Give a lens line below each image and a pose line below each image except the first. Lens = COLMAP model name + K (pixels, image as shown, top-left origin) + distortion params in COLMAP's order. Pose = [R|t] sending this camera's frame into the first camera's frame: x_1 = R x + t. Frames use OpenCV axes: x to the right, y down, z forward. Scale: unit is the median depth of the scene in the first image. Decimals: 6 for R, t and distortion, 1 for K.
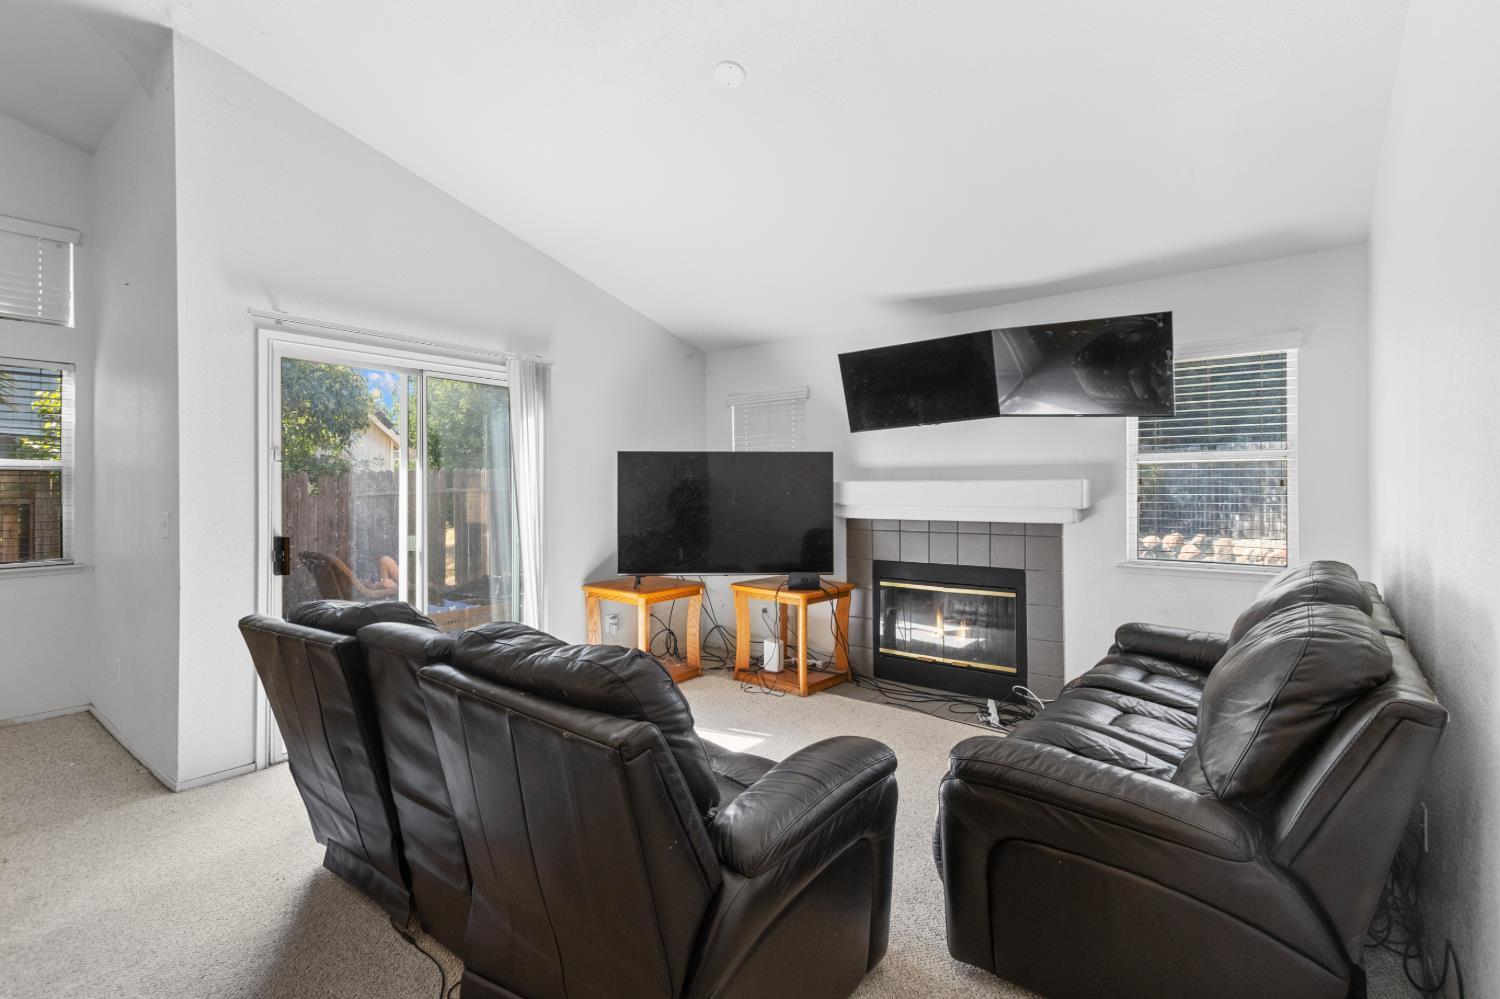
lens RADIAL K [[682.0, 0, 754.1], [0, 682.0, 494.8], [0, 0, 1]] dist [0.000420, -0.000238]
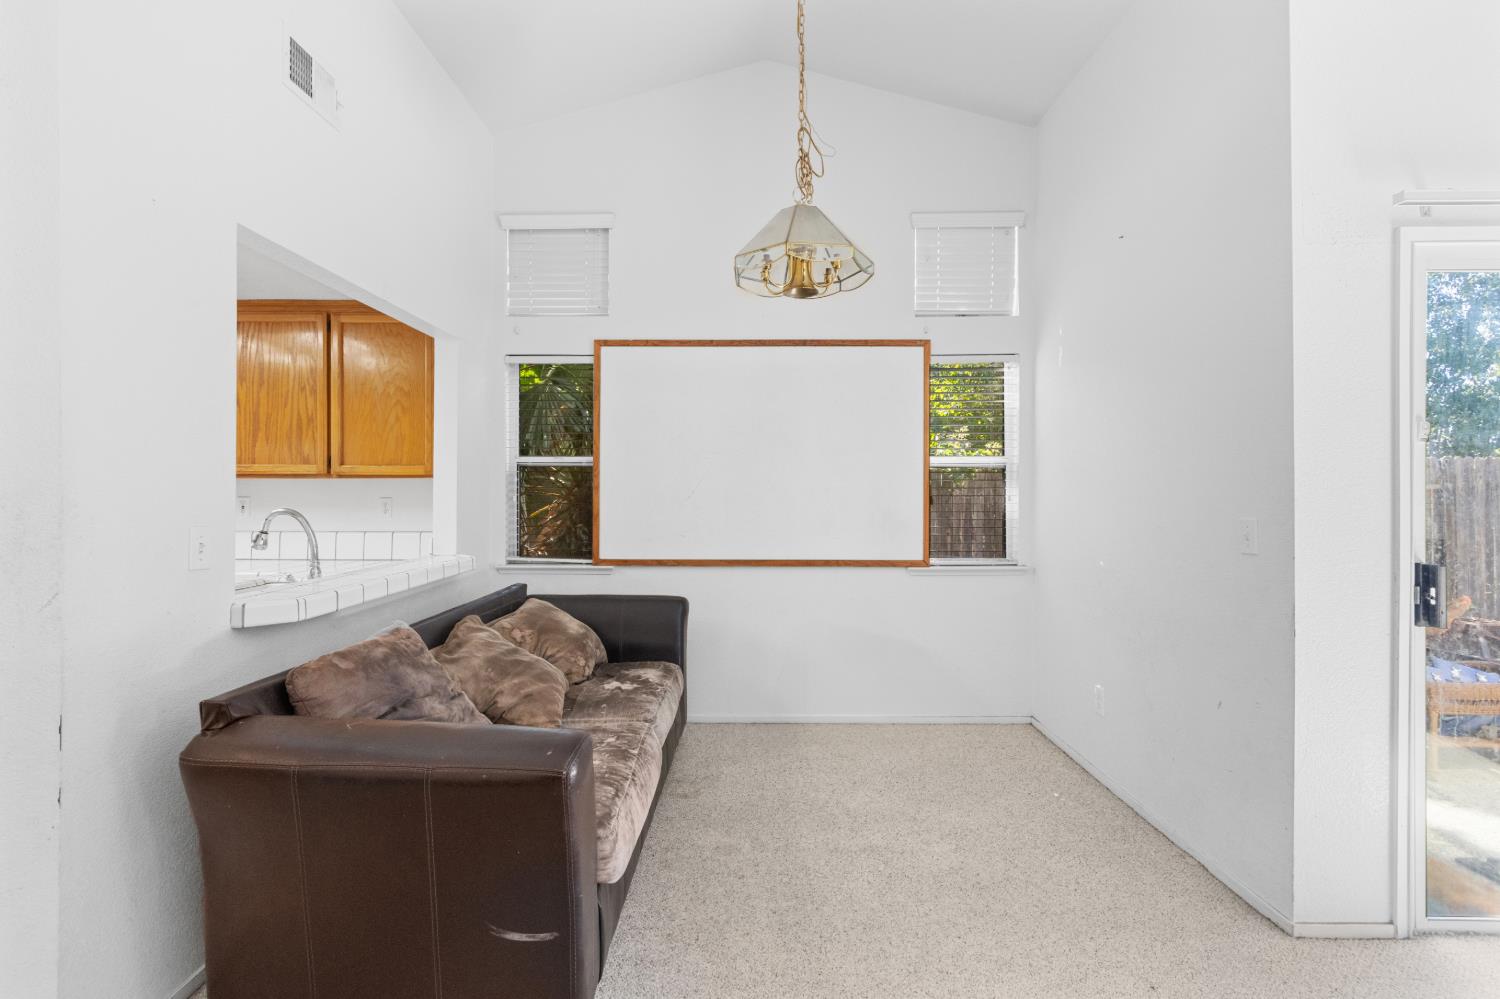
lens RADIAL K [[687.8, 0, 740.0], [0, 687.8, 490.8], [0, 0, 1]] dist [0.002430, 0.000768]
pose [[0.608581, 0.005451, -0.793473, -0.474678], [-0.005301, 0.999982, 0.002804, -0.001731], [0.793474, 0.002499, 0.608599, 0.113040]]
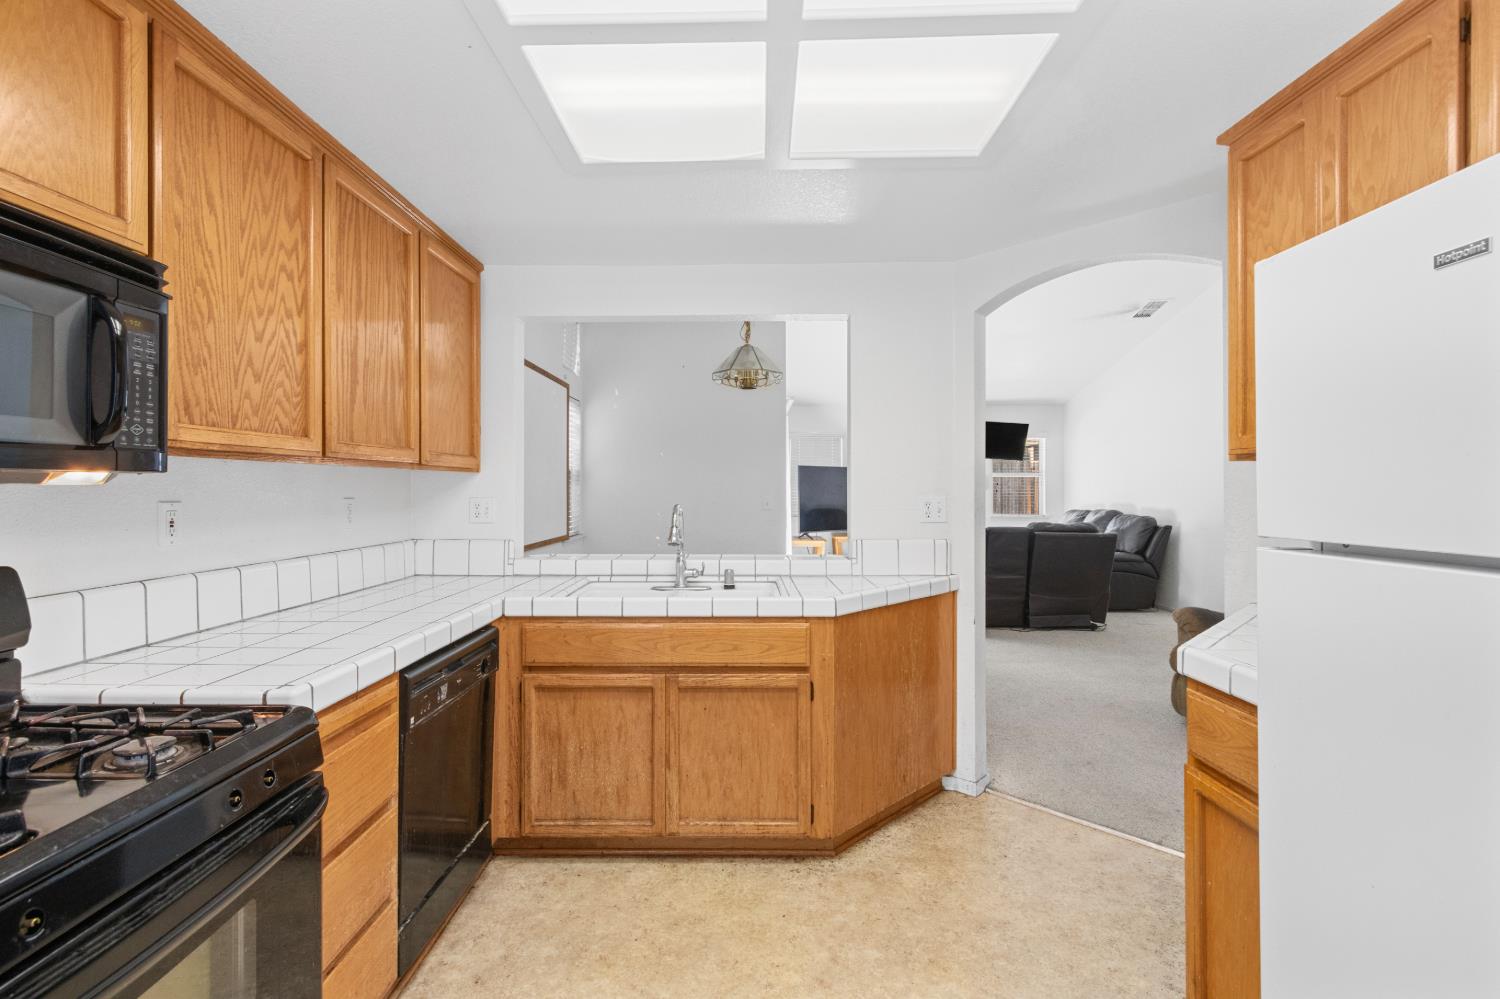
lens RADIAL K [[693.9, 0, 733.2], [0, 693.9, 484.2], [0, 0, 1]] dist [0.003158, -0.000550]
pose [[0.800420, 0.007472, 0.599393, -1.668587], [-0.001388, 0.999943, -0.010613, 0.008965], [-0.599438, 0.007663, 0.800384, -0.444051]]
